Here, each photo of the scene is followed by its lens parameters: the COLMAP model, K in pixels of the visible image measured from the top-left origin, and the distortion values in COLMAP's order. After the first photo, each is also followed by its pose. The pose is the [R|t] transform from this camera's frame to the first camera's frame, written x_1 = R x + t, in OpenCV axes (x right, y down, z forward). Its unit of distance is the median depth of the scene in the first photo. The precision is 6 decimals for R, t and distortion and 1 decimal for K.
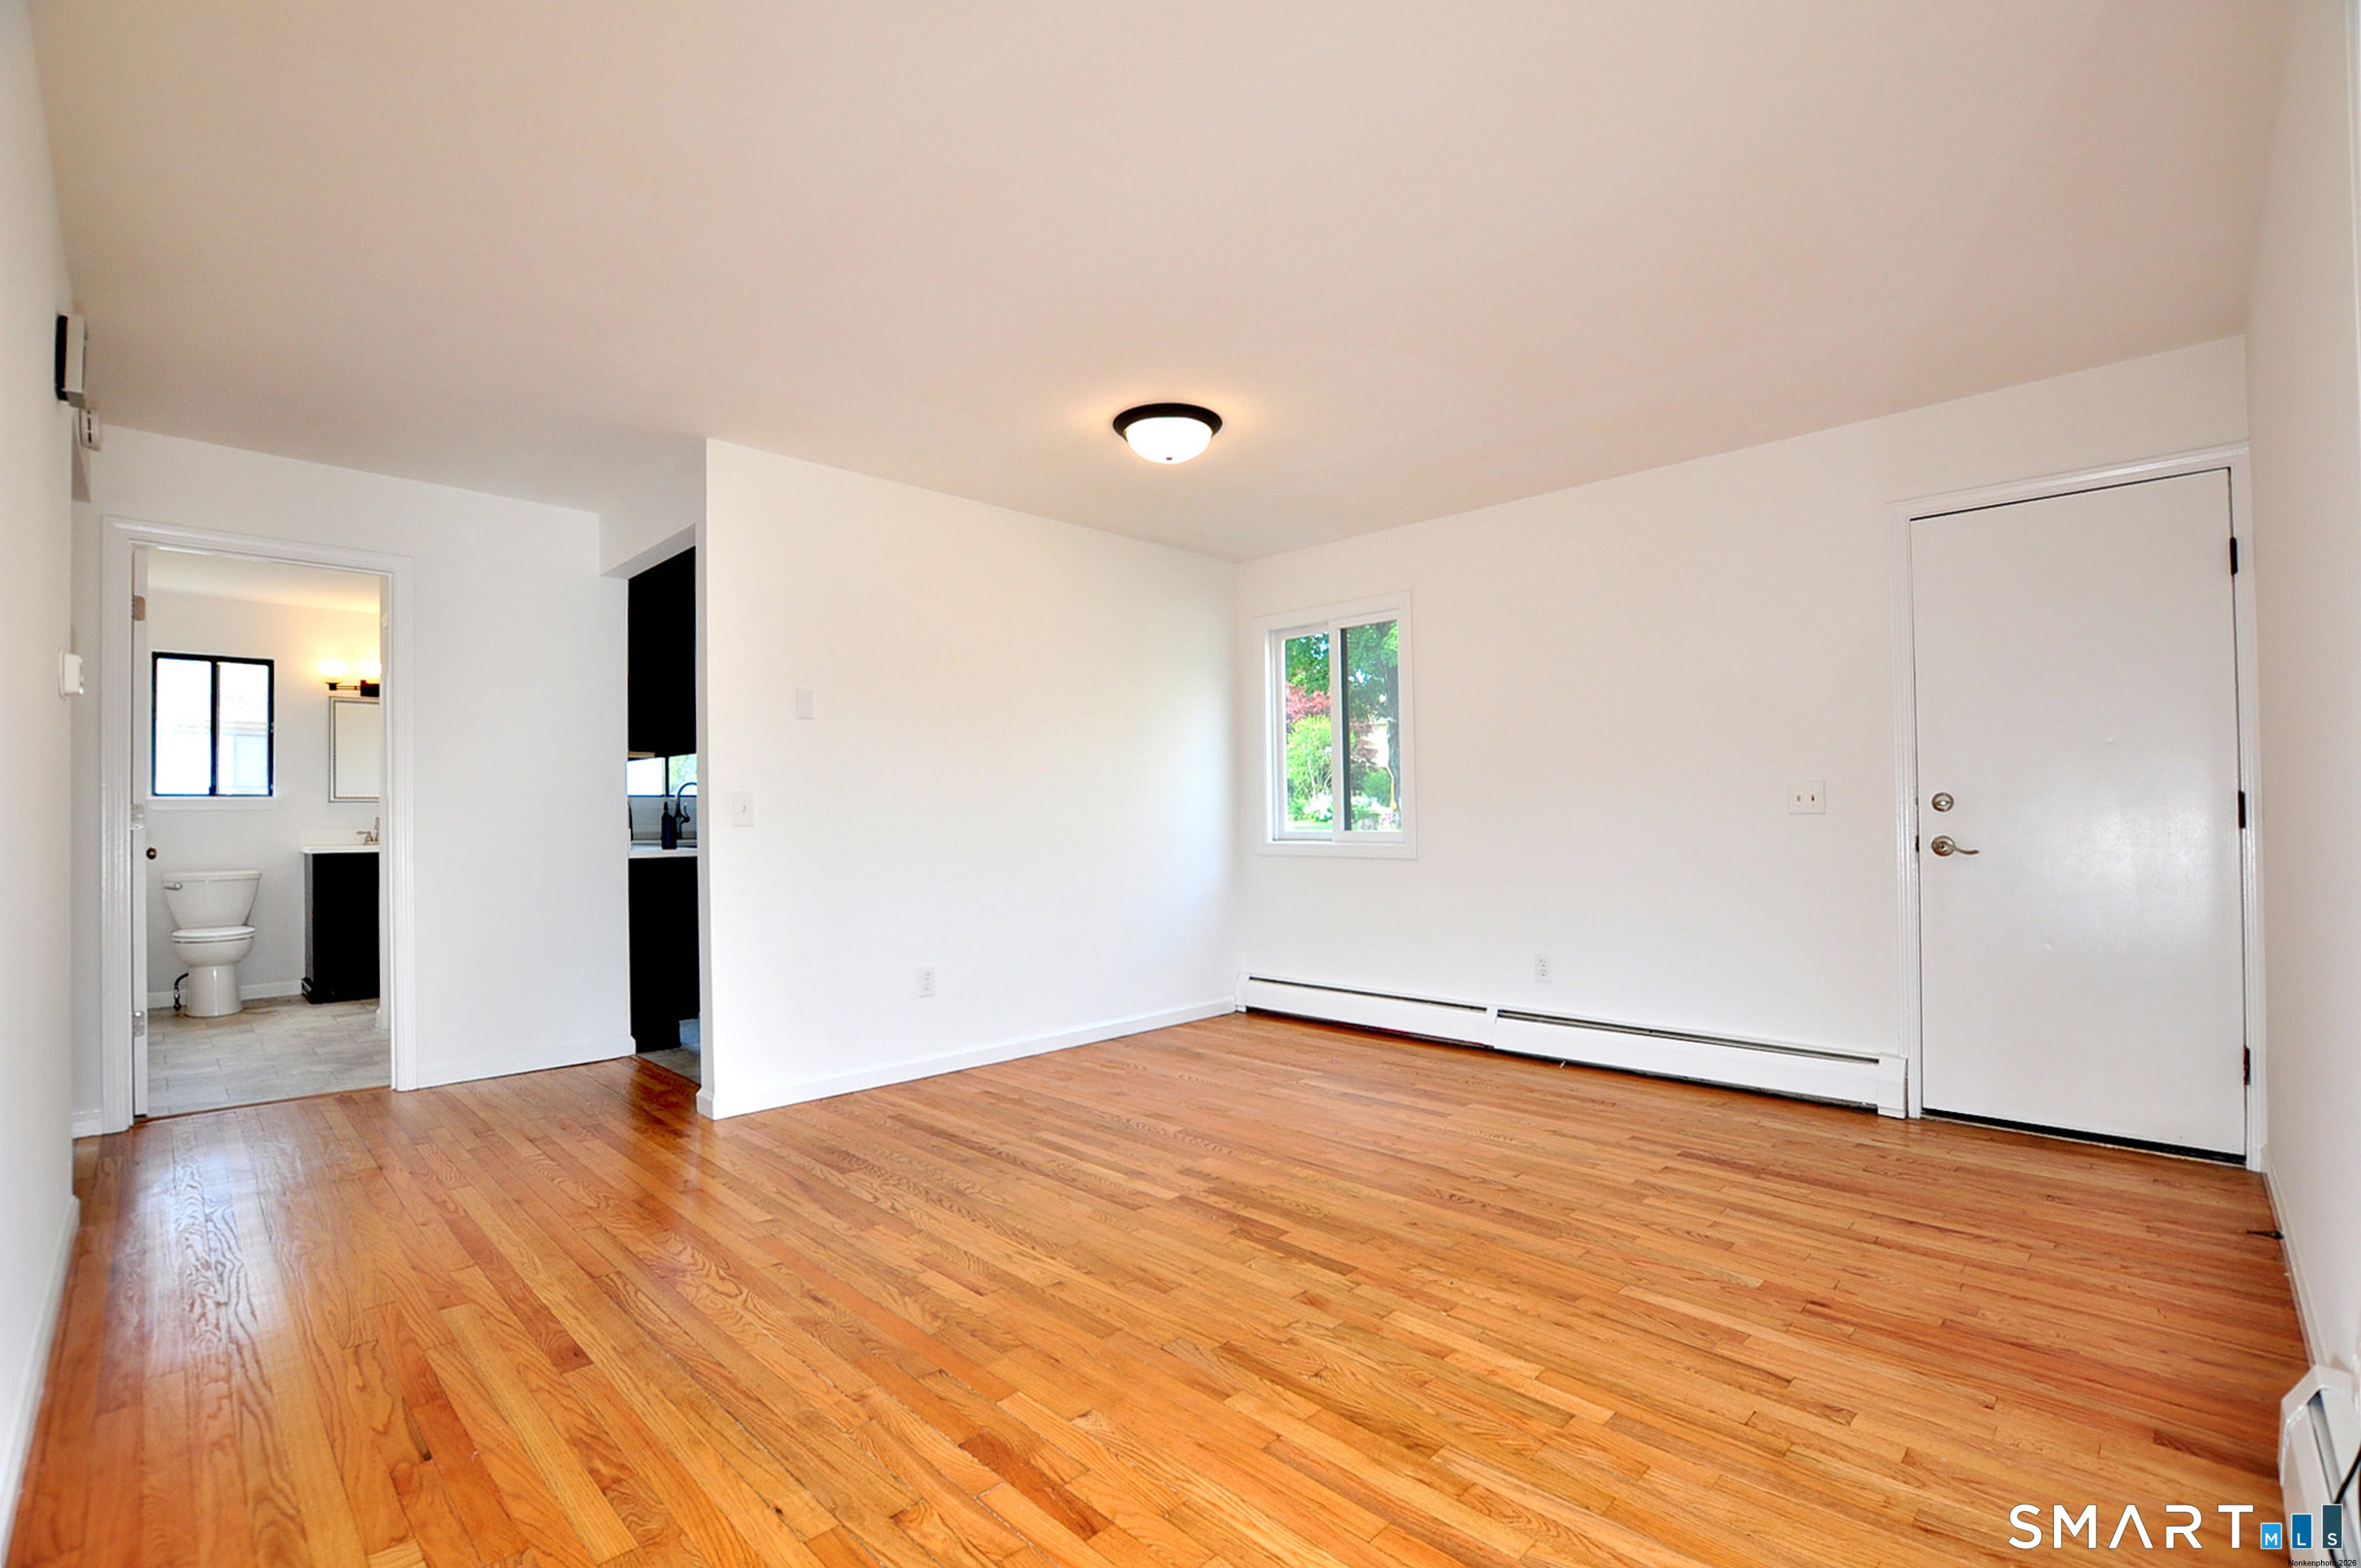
lens RADIAL K [[1038.5, 0, 1185.1], [0, 1038.5, 804.5], [0, 0, 1]] dist [-0.024667, 0.000102]
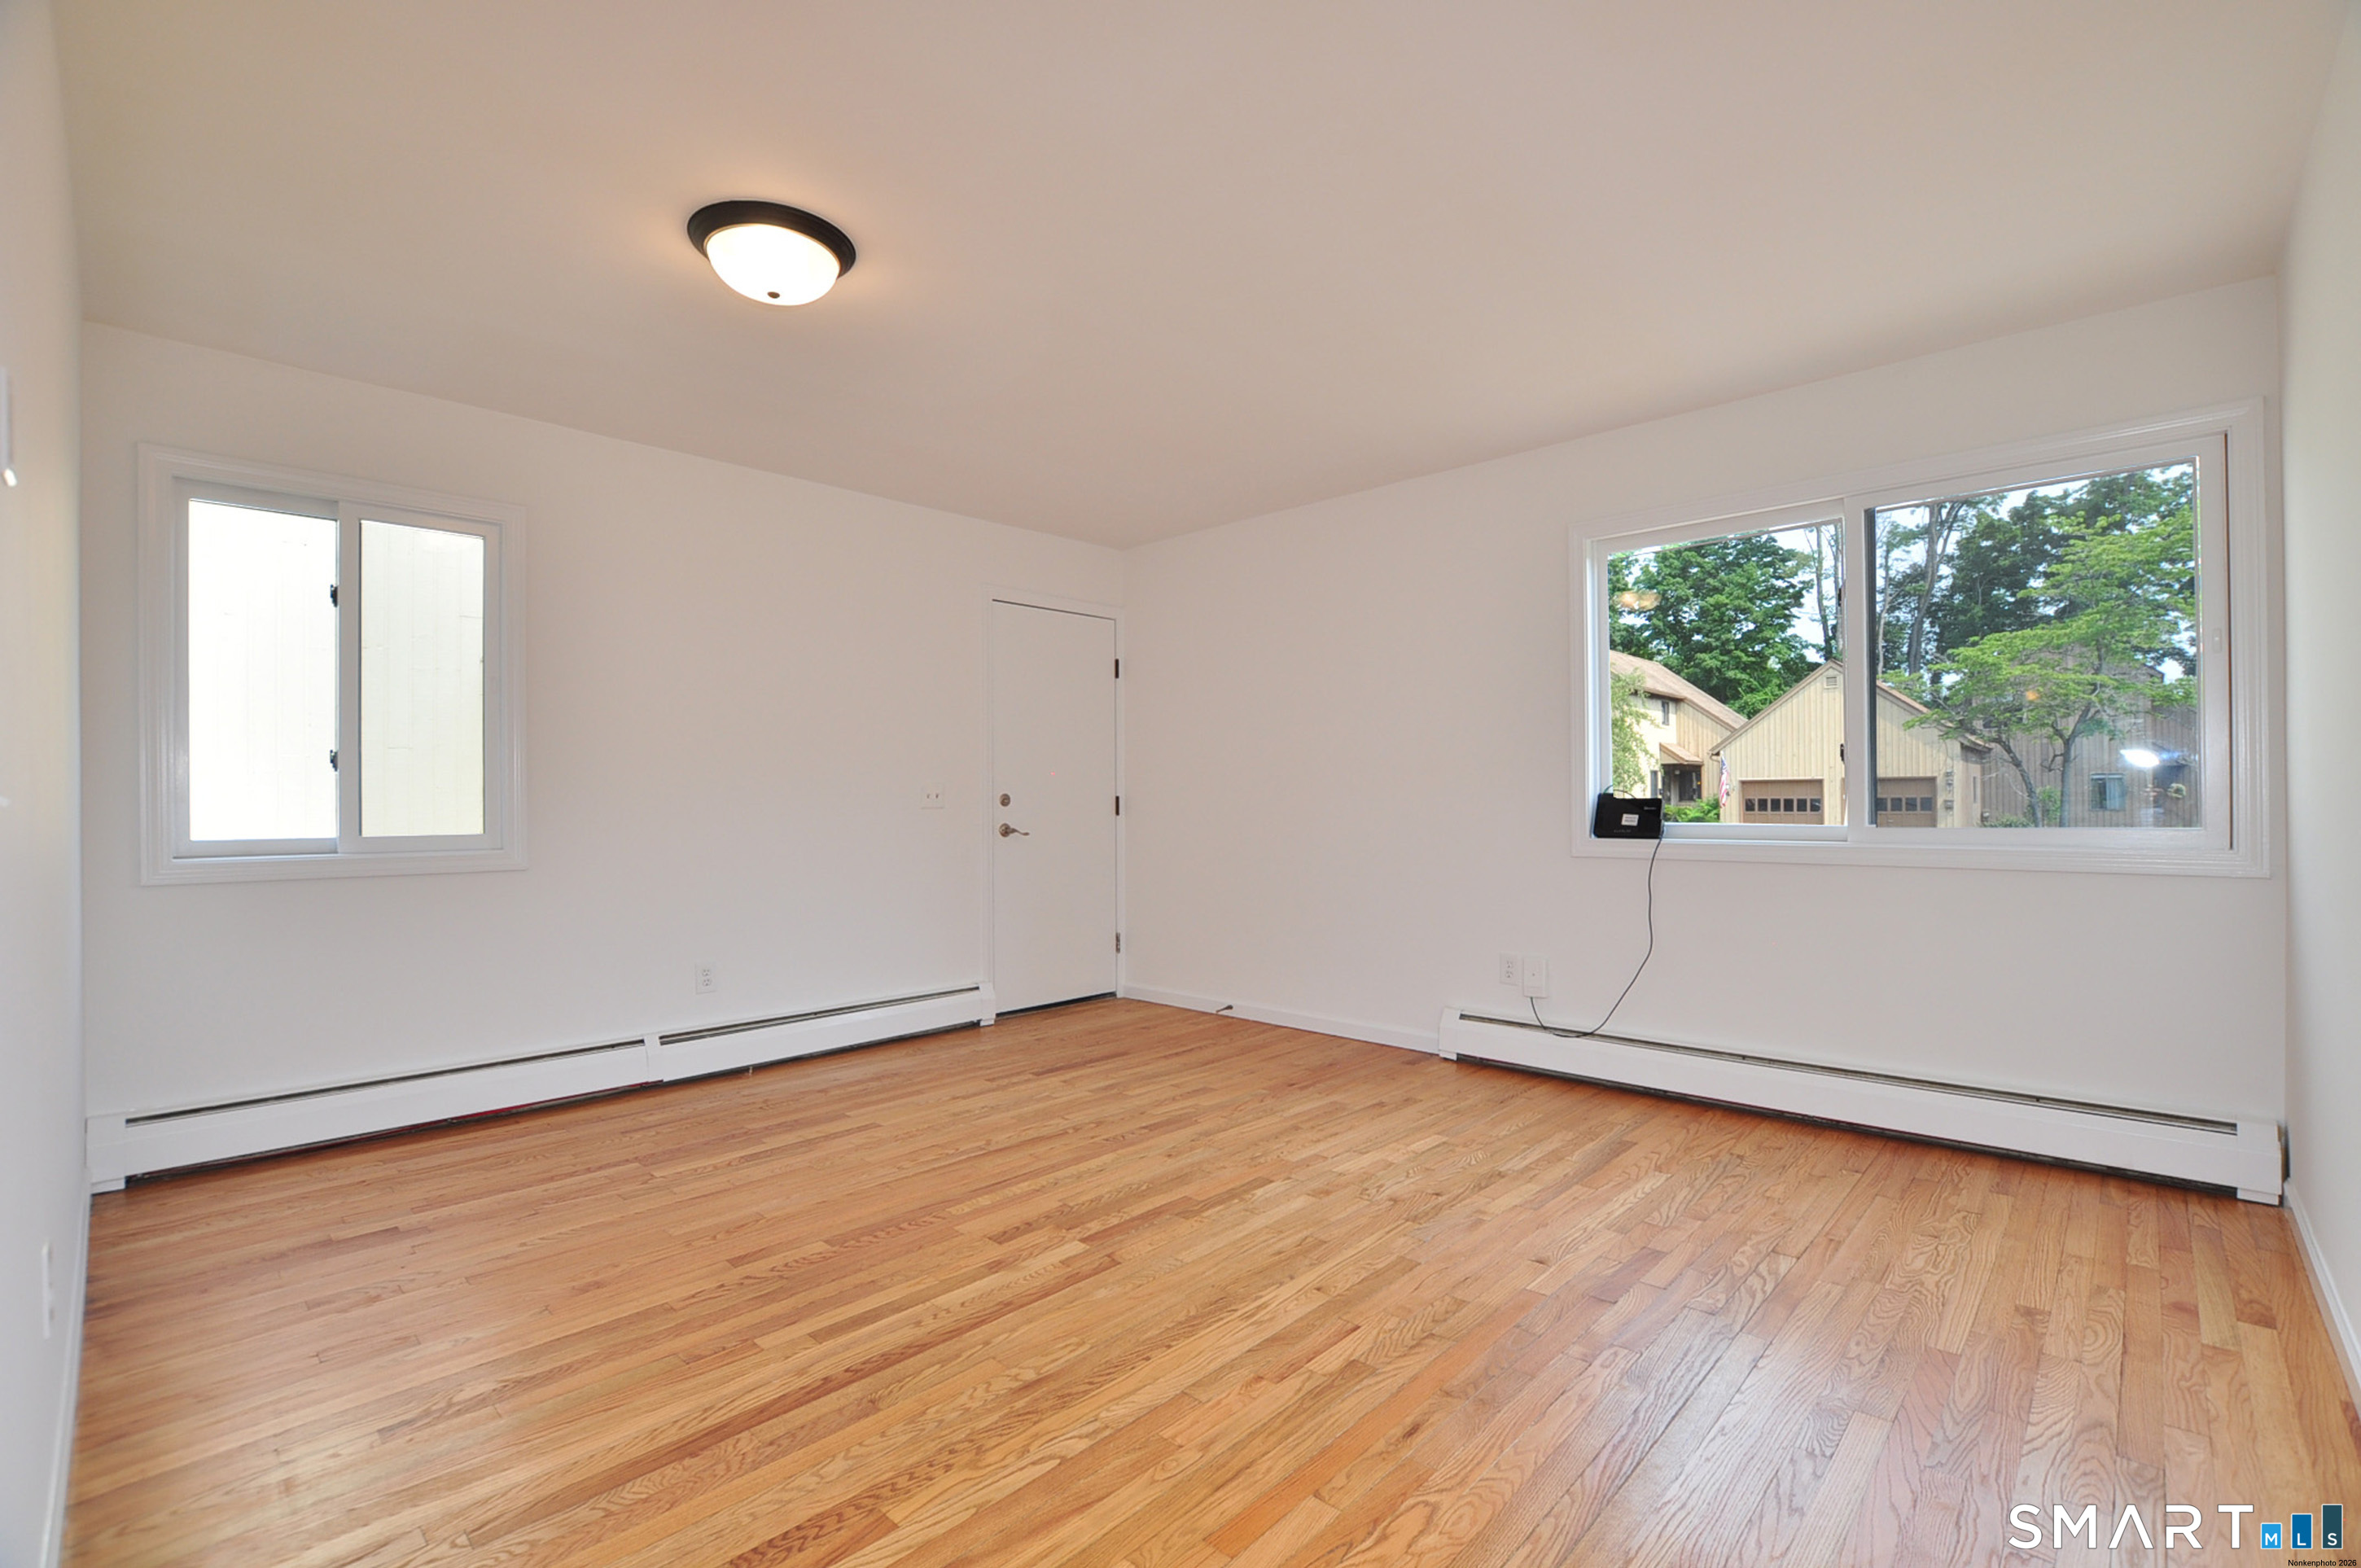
lens RADIAL K [[1038.5, 0, 1185.1], [0, 1038.5, 804.5], [0, 0, 1]] dist [-0.024667, 0.000102]
pose [[-0.023329, 0.004754, 0.999717, -0.827679], [-0.008846, 0.999949, -0.004961, 0.010900], [-0.999689, -0.008959, -0.023285, 0.874895]]
